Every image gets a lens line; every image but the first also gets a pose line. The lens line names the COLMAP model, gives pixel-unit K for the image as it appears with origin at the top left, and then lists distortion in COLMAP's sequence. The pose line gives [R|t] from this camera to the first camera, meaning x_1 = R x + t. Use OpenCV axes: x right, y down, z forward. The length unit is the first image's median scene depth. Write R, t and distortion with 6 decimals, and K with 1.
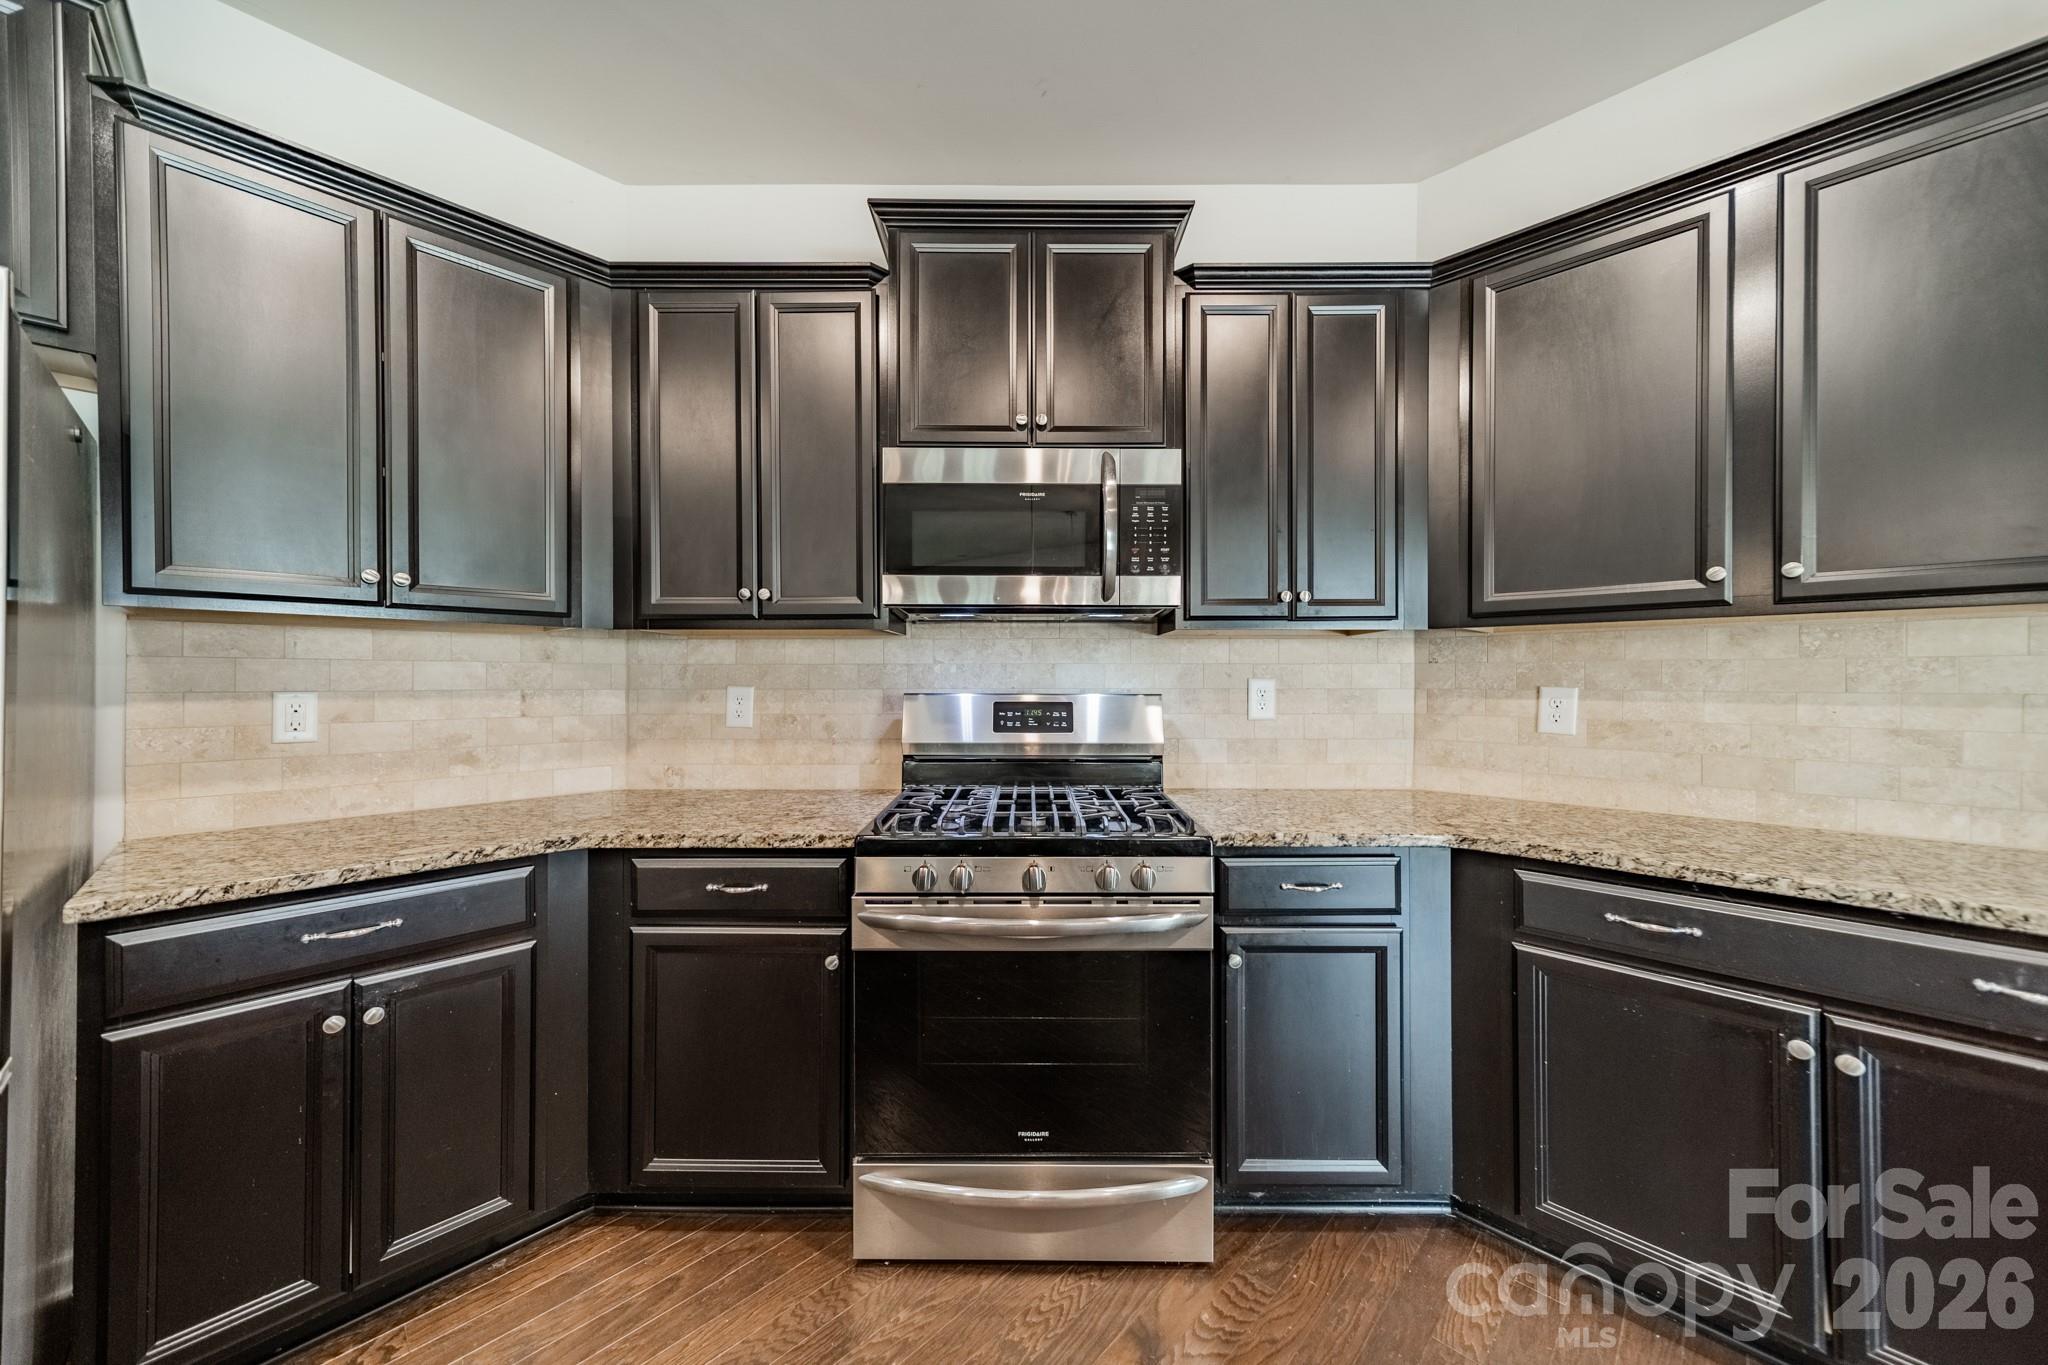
lens RADIAL K [[718.6, 0, 1029.3], [0, 718.6, 679.9], [0, 0, 1]] dist [0.008113, 0.000253]
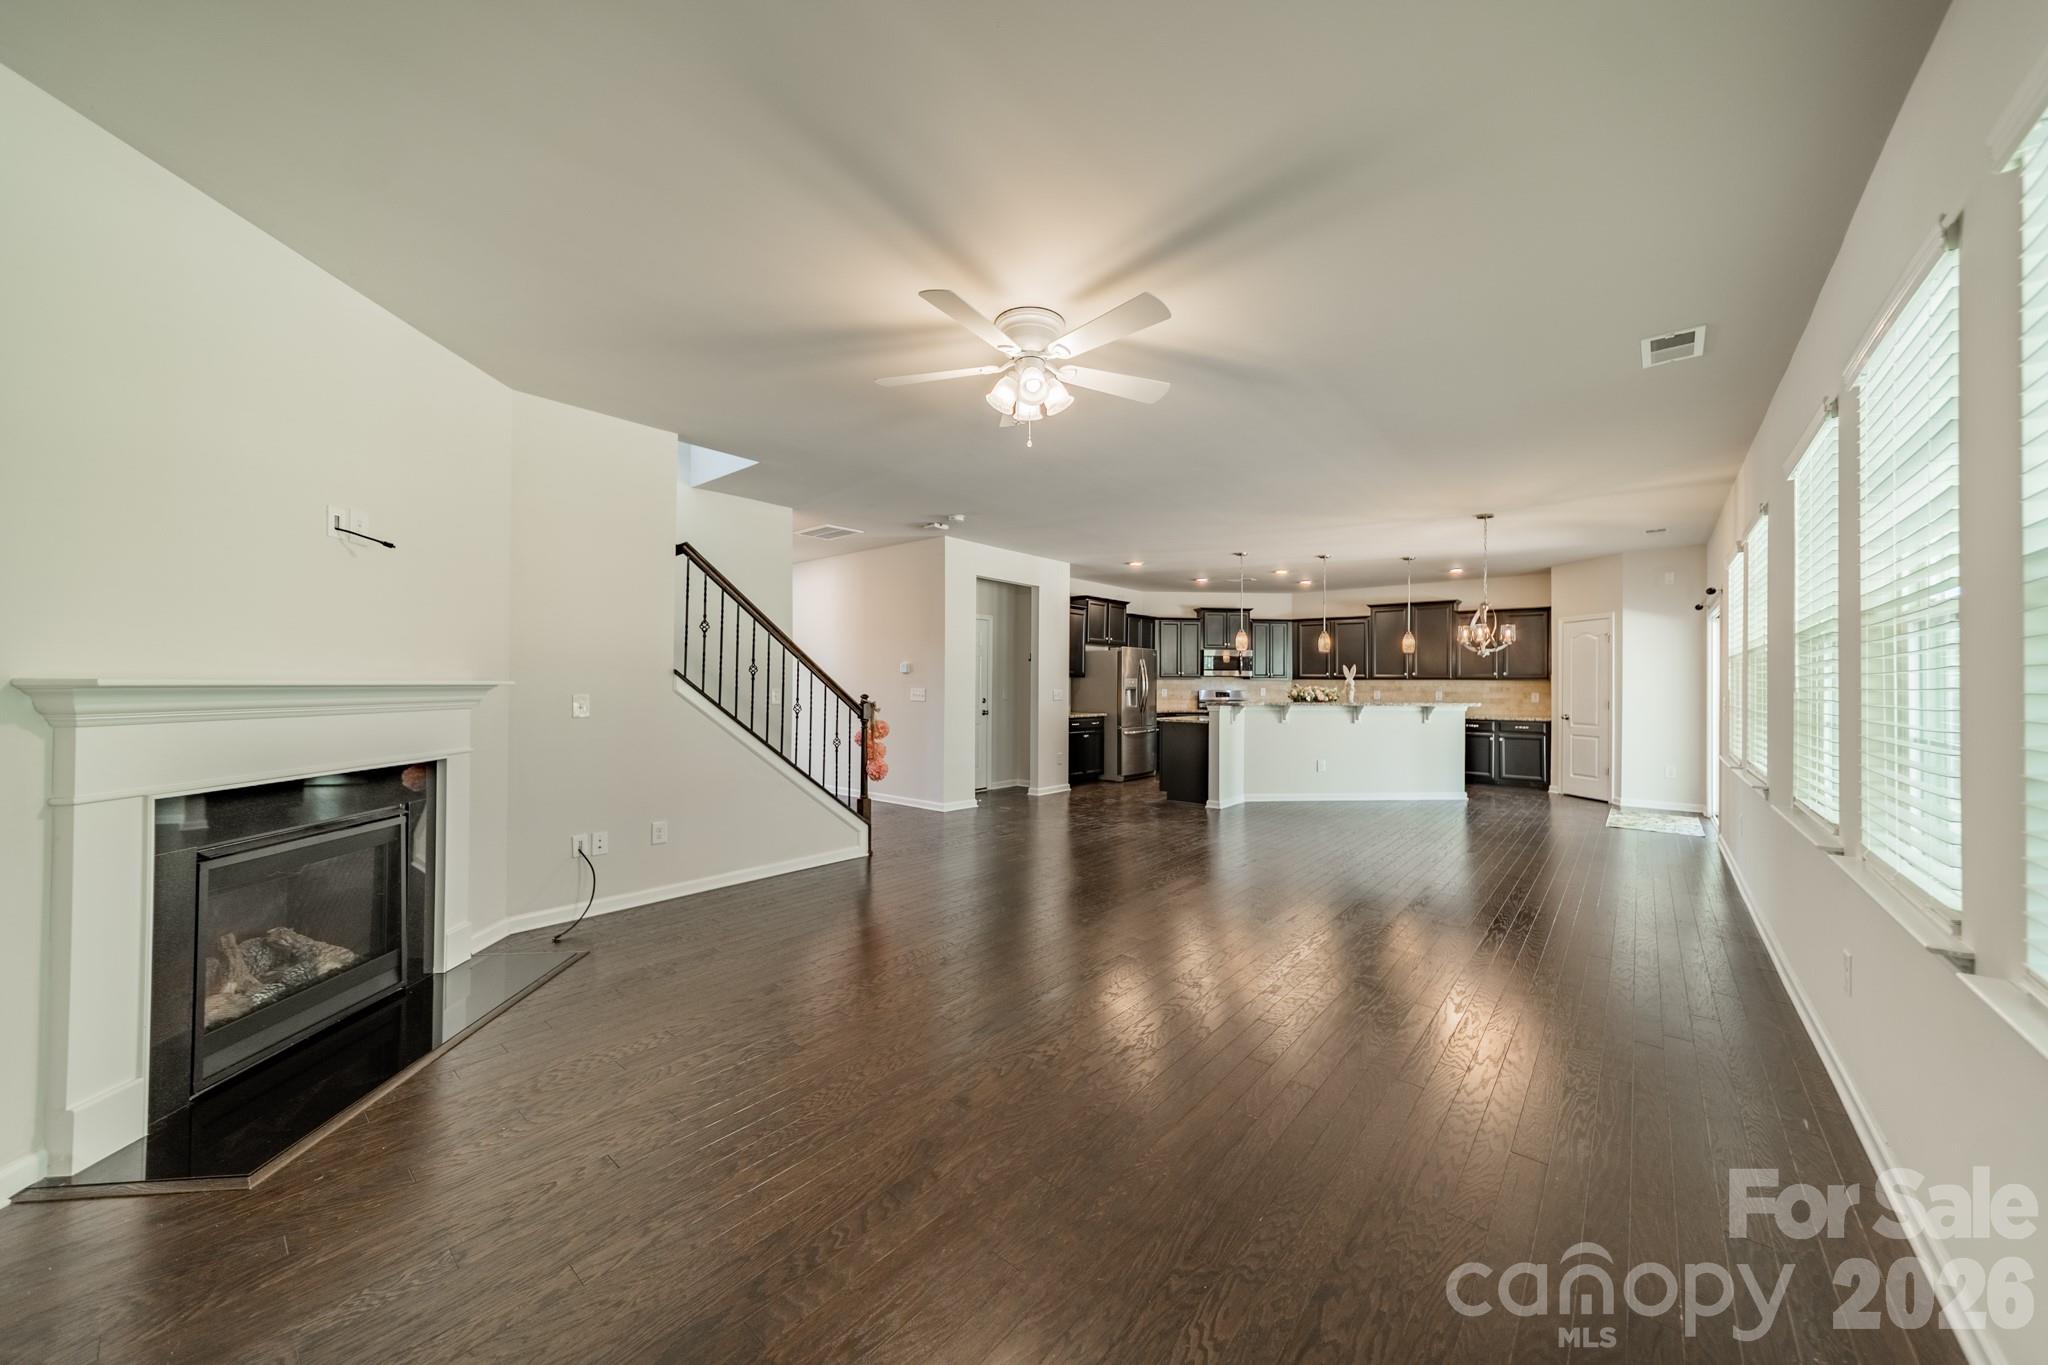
lens RADIAL K [[718.6, 0, 1032.5], [0, 718.6, 674.9], [0, 0, 1]] dist [0.008113, 0.000253]
pose [[0.997537, 0.007632, 0.069731, -2.097948], [-0.006812, 0.999905, -0.011986, -0.027109], [-0.069816, 0.011481, 0.997494, -5.020380]]
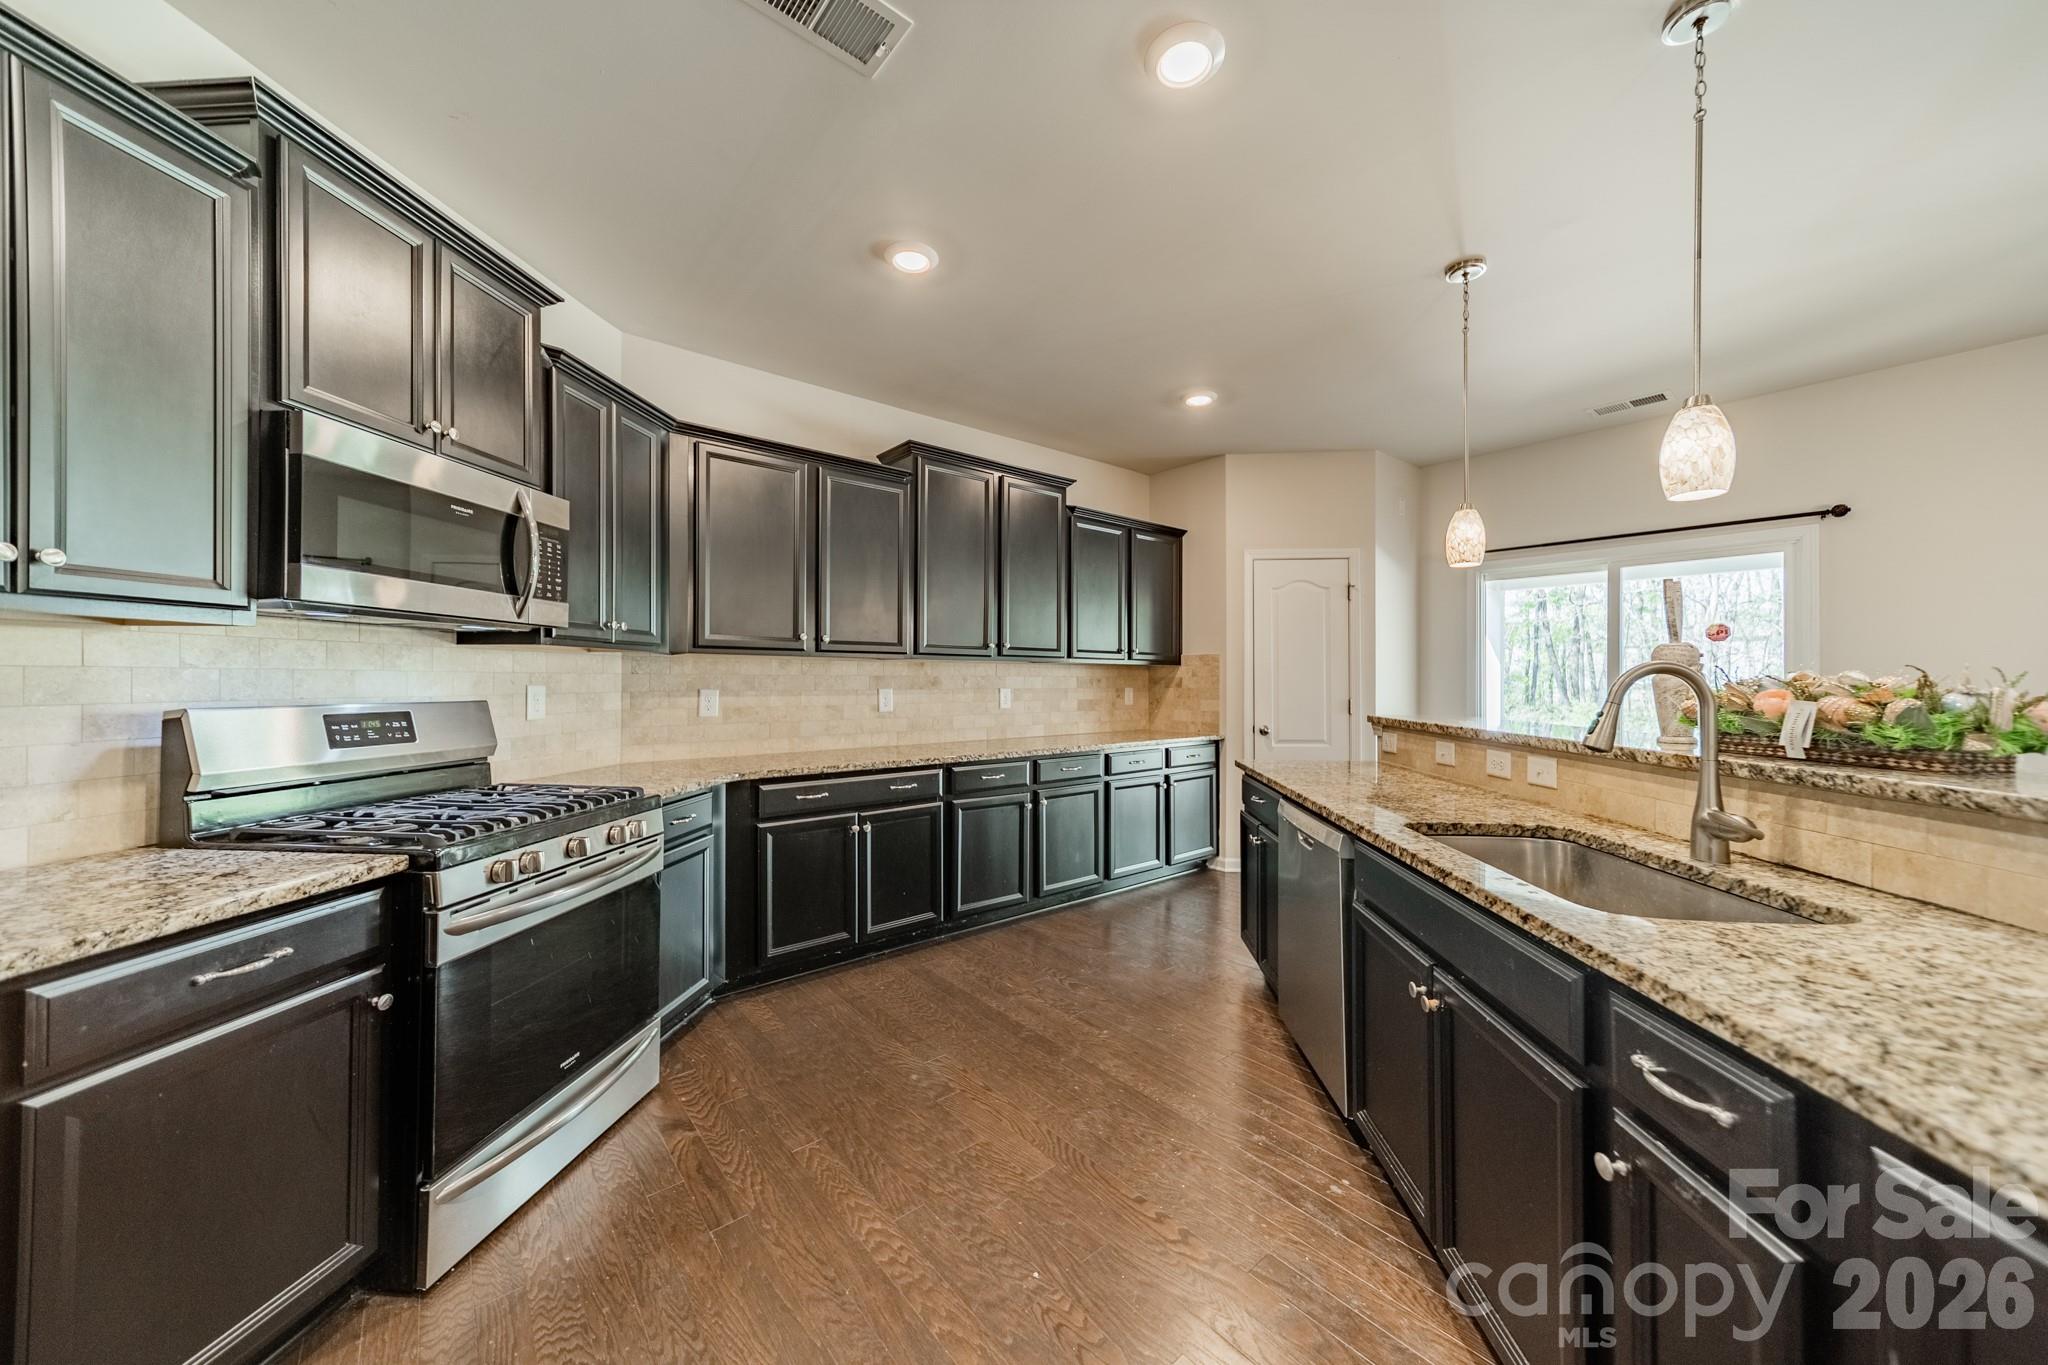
lens RADIAL K [[718.6, 0, 1024.5], [0, 718.6, 679.5], [0, 0, 1]] dist [0.008113, 0.000253]
pose [[0.109511, 0.002241, 0.993983, -0.950478], [-0.000443, 0.999997, -0.002206, -0.011248], [-0.993986, -0.000198, 0.109512, 0.083124]]
